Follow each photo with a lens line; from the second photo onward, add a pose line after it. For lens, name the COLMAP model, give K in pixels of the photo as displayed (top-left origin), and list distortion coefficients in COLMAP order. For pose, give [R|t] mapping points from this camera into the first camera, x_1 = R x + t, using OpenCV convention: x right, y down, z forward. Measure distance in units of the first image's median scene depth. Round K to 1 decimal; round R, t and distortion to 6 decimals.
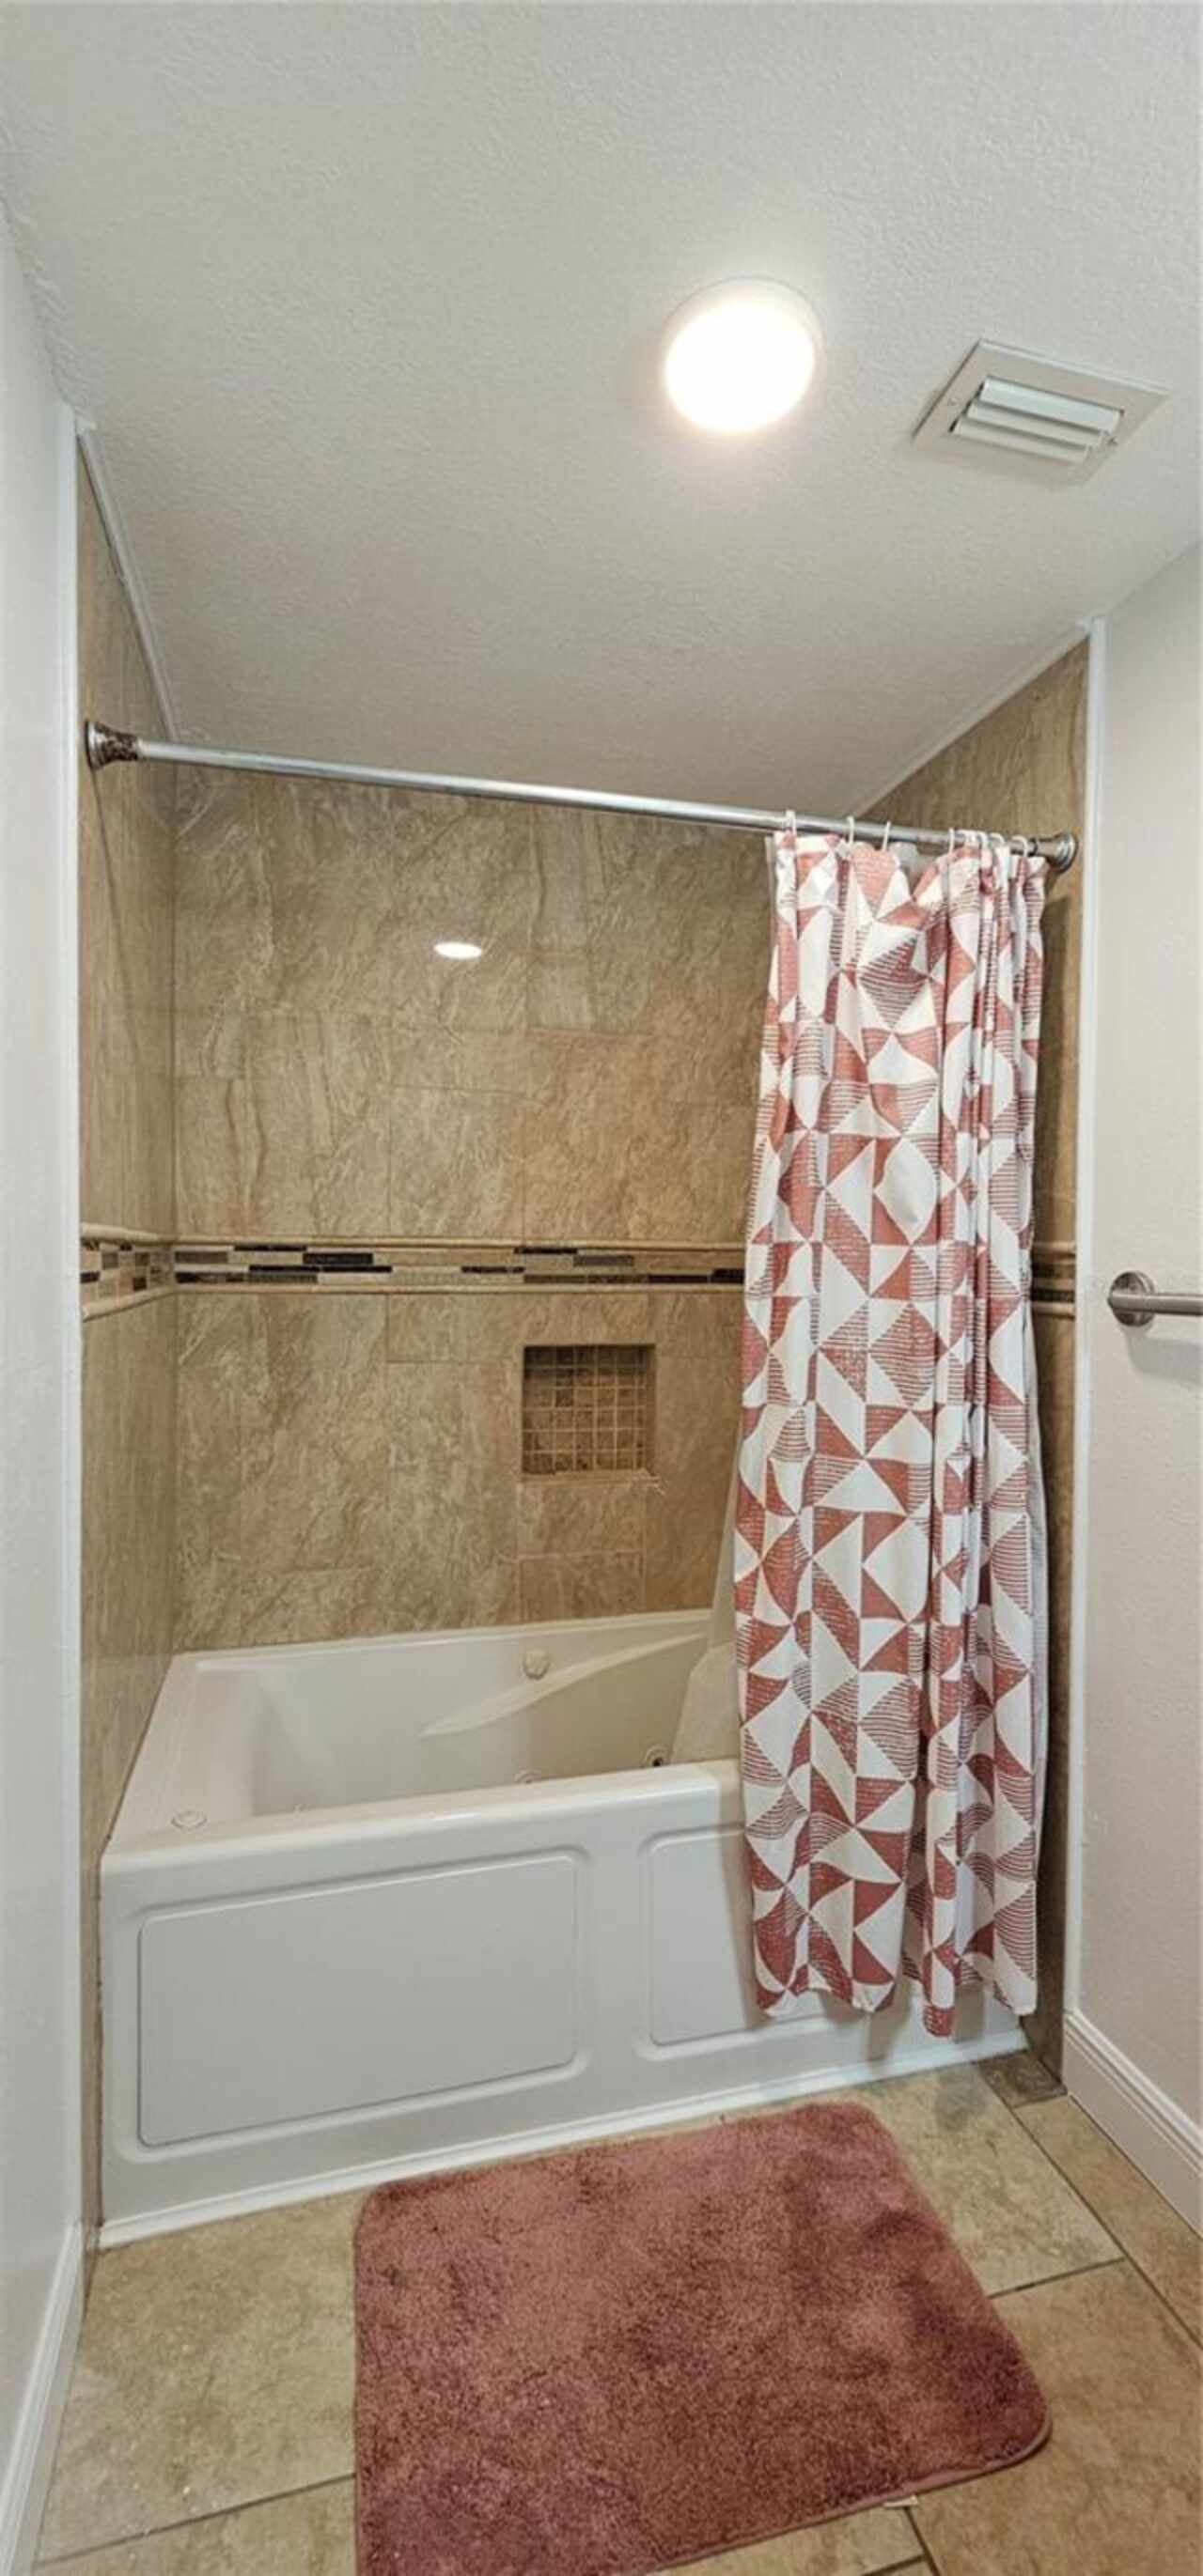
lens RADIAL K [[1051.5, 0, 599.7], [0, 1051.5, 1284.4], [0, 0, 1]] dist [-0.003292, 0.001935]
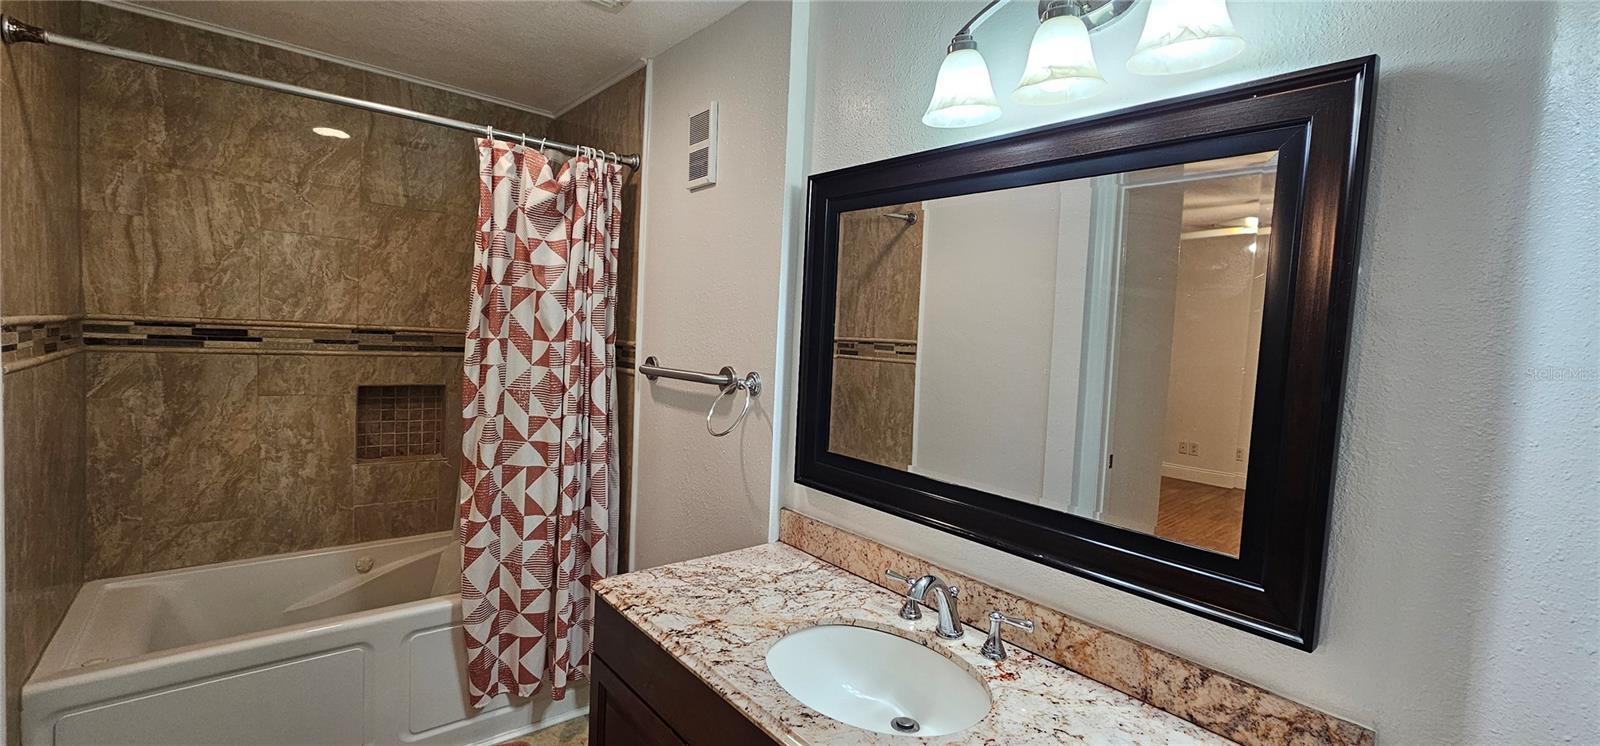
lens RADIAL K [[653.0, 0, 796.2], [0, 653.0, 374.8], [0, 0, 1]] dist [-0.003292, 0.001935]
pose [[0.905651, 0.011626, 0.423865, 0.178759], [-0.031884, 0.998661, 0.040734, -0.037942], [-0.422824, -0.050405, 0.904809, -0.401936]]
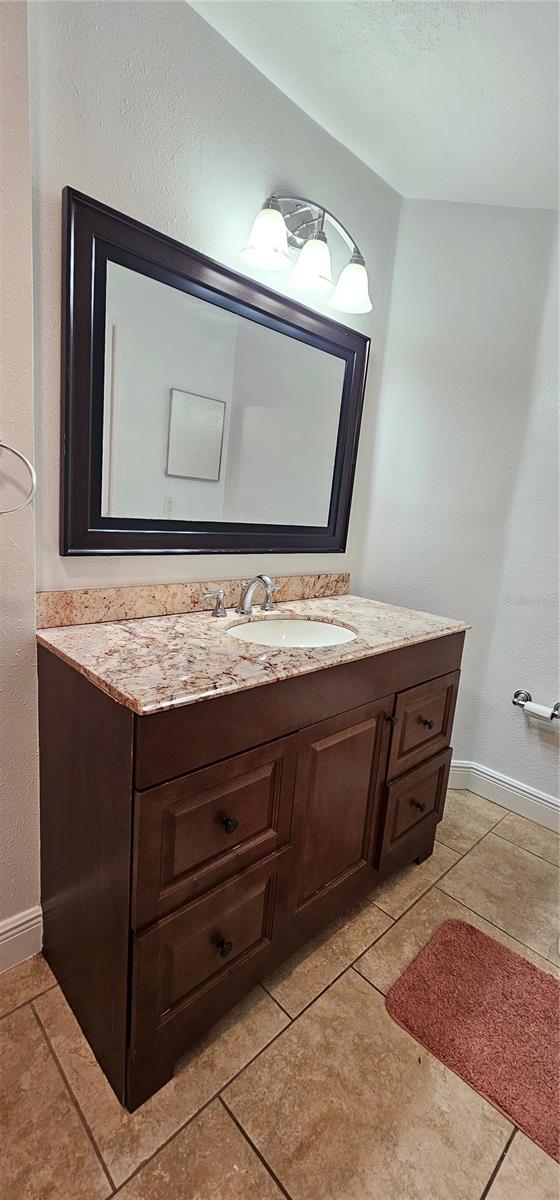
lens RADIAL K [[489.7, 0, 280.6], [0, 489.7, 593.2], [0, 0, 1]] dist [-0.003292, 0.001935]
pose [[-0.475472, -0.202188, 0.856181, -0.378202], [-0.053384, 0.978069, 0.201325, 0.135446], [-0.878109, 0.050018, -0.475838, 1.256091]]
